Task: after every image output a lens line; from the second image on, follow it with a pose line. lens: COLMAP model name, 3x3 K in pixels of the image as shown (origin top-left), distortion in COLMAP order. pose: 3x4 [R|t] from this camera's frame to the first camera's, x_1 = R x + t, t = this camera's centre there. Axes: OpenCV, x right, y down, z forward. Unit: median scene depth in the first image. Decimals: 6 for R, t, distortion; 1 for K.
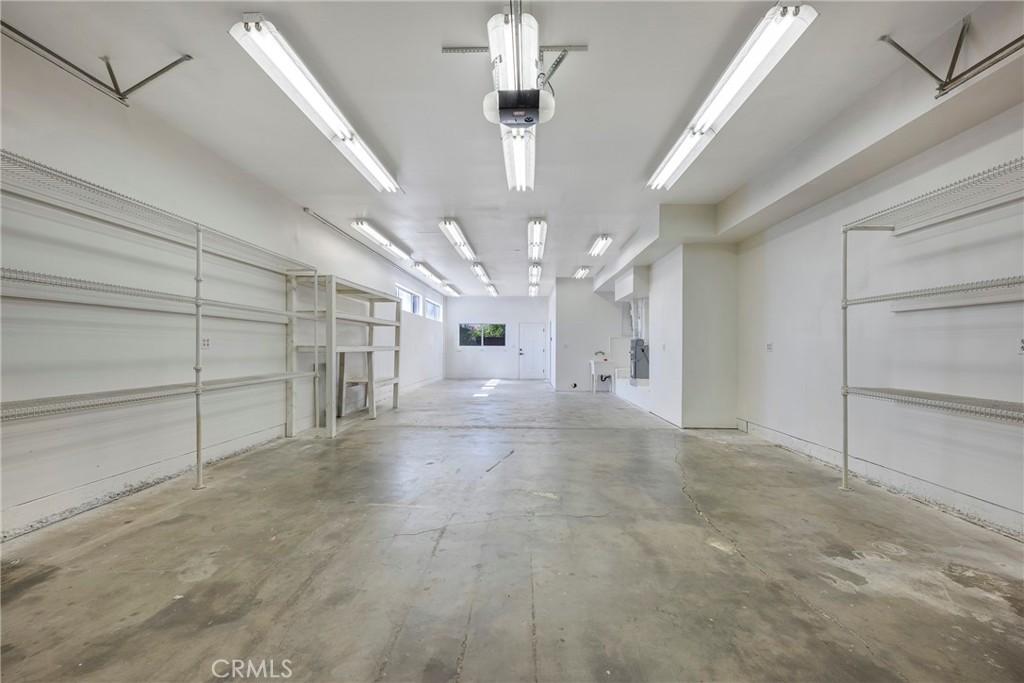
lens RADIAL K [[406.1, 0, 512.7], [0, 406.1, 345.2], [0, 0, 1]] dist [-0.000307, -0.000003]
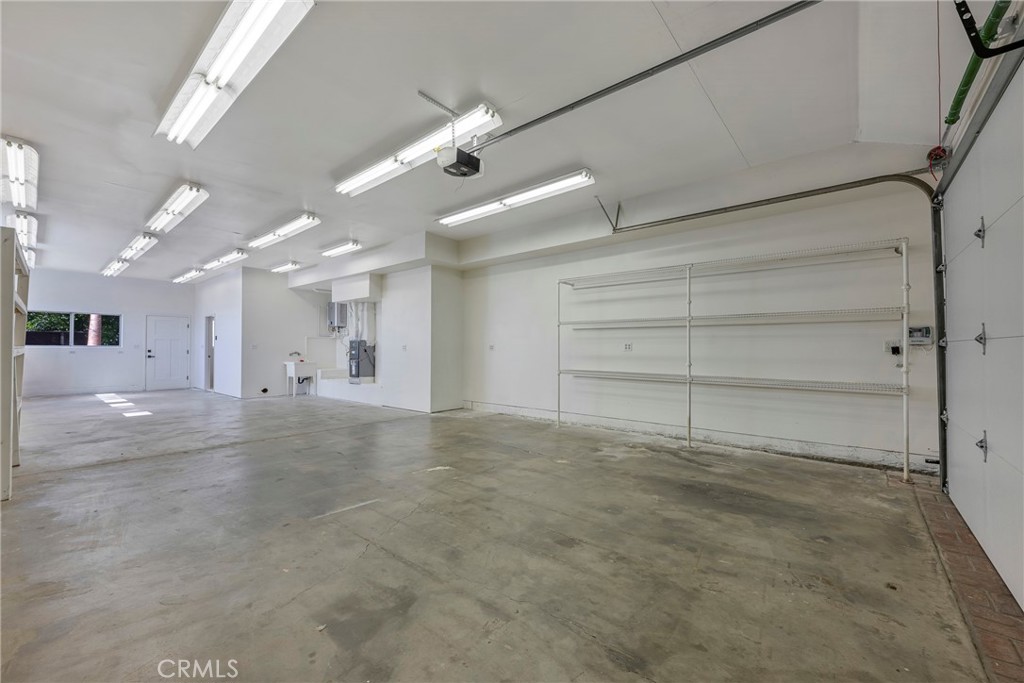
lens RADIAL K [[406.1, 0, 514.9], [0, 406.1, 342.4], [0, 0, 1]] dist [-0.000307, -0.000003]
pose [[0.611719, 0.008704, 0.791027, -0.719939], [-0.003374, 0.999959, -0.008394, -0.003668], [-0.791068, 0.002466, 0.611724, 0.059968]]
